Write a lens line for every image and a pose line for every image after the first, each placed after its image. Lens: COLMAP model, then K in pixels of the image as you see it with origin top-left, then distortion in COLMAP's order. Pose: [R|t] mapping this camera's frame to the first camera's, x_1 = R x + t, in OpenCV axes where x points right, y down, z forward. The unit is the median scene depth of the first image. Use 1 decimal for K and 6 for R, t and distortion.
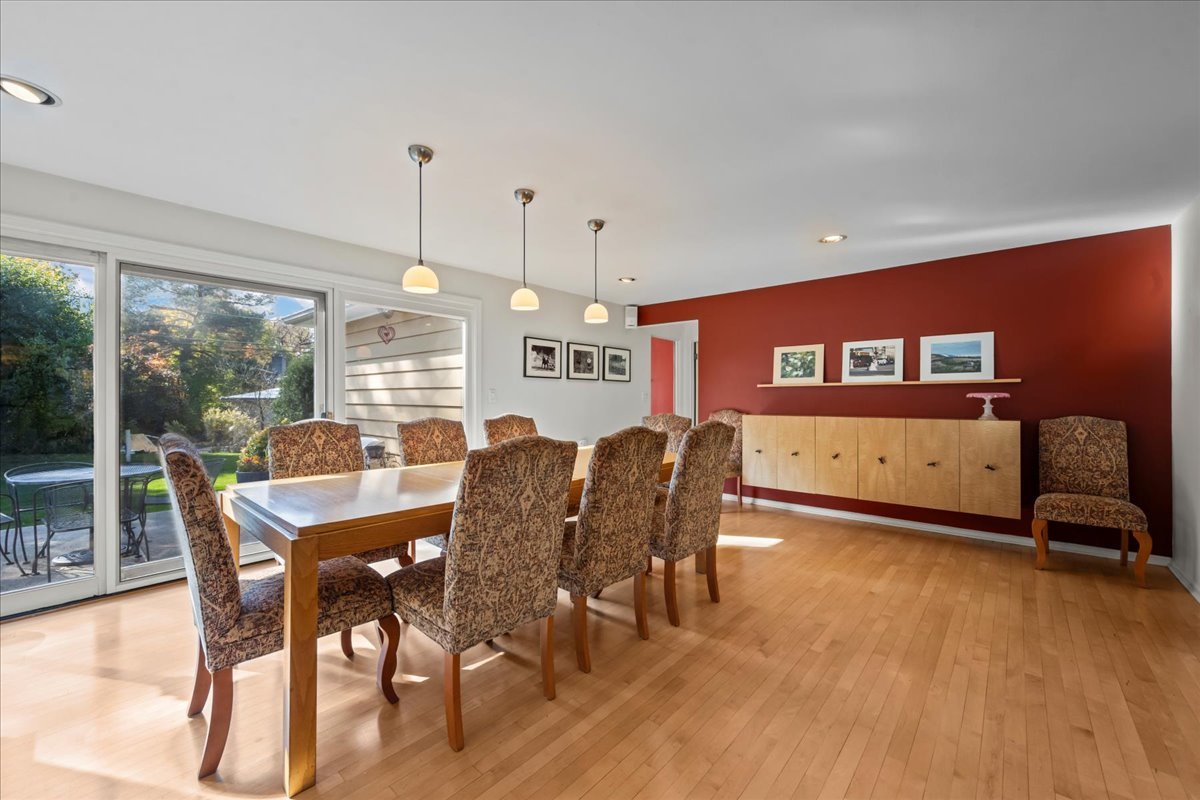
lens RADIAL K [[473.3, 0, 607.5], [0, 473.3, 399.1], [0, 0, 1]] dist [0.002671, 0.000040]
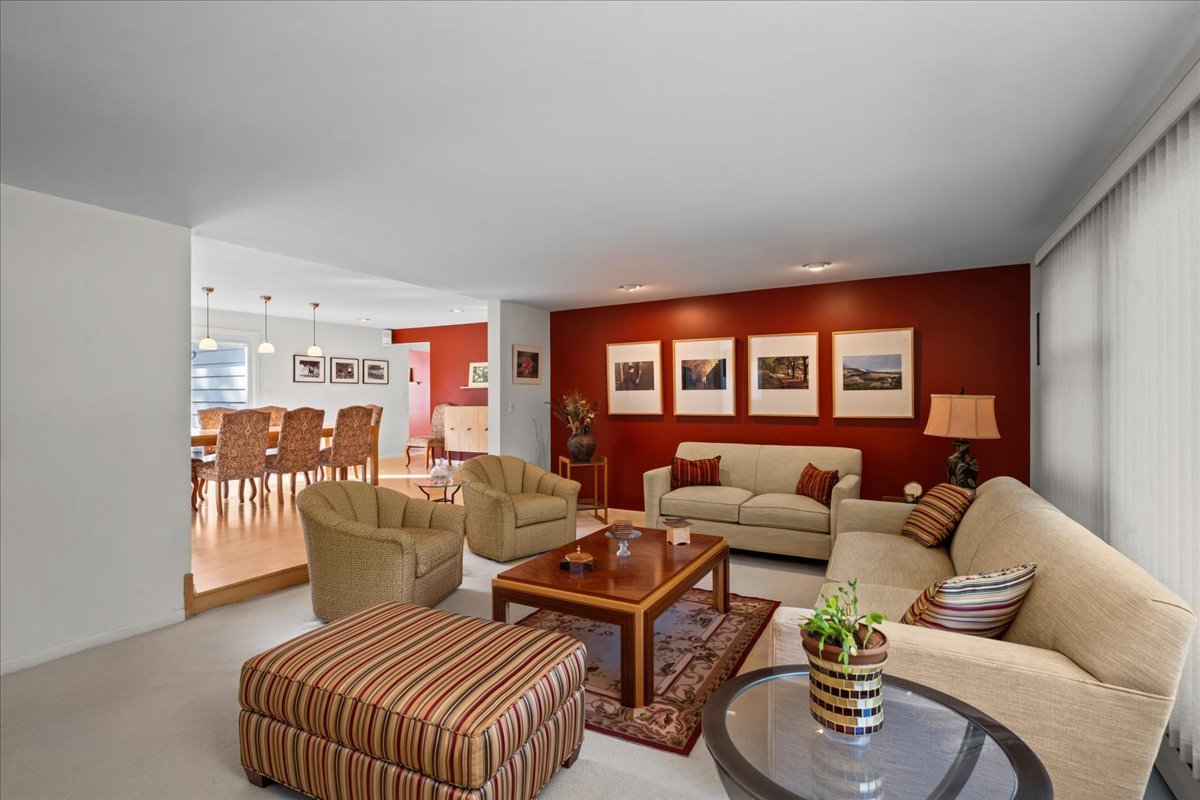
lens RADIAL K [[571.5, 0, 596.1], [0, 571.5, 398.0], [0, 0, 1]] dist [0.014829, 0.000118]
pose [[0.982246, -0.004730, 0.187538, 0.405055], [0.004548, 0.999989, 0.001398, 0.004749], [-0.187543, -0.000520, 0.982256, -0.913642]]
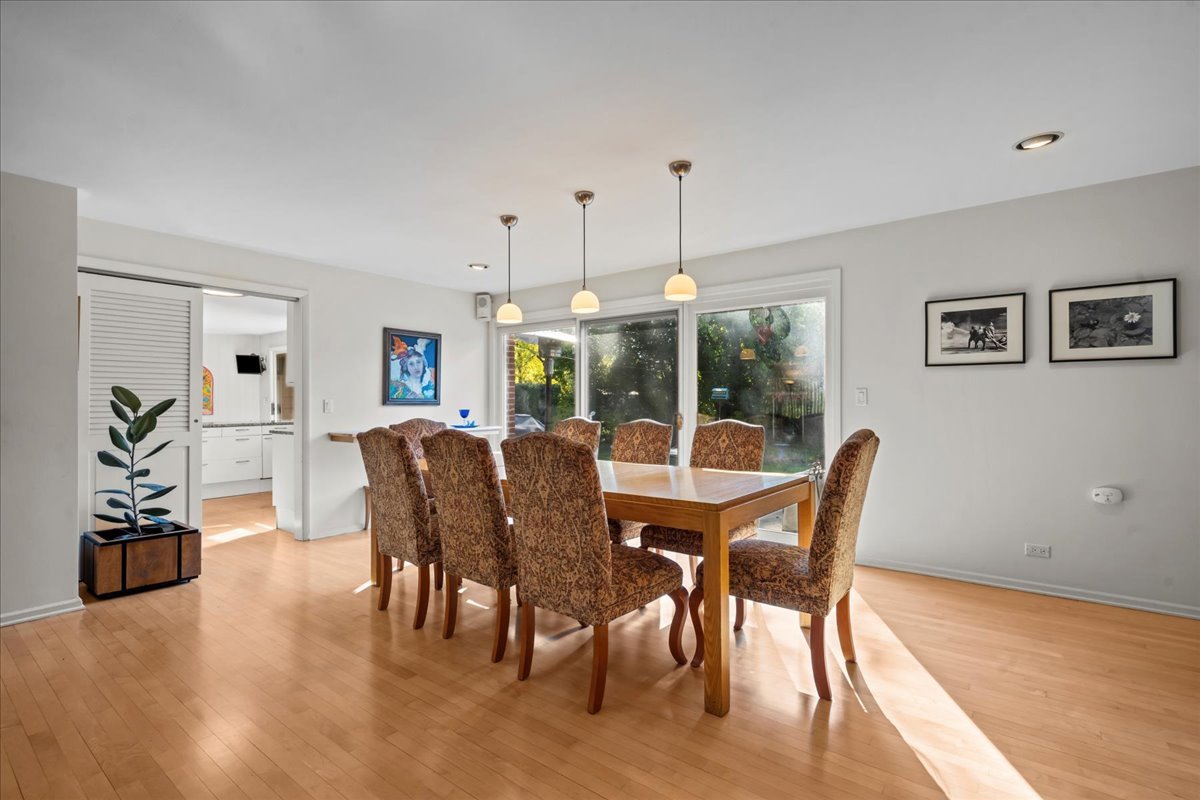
lens RADIAL K [[571.5, 0, 599.0], [0, 571.5, 395.6], [0, 0, 1]] dist [0.014829, 0.000118]
pose [[0.057737, -0.013529, -0.998240, 0.543978], [0.000580, 0.999908, -0.013518, 0.001670], [0.998332, 0.000202, 0.057740, 0.510352]]
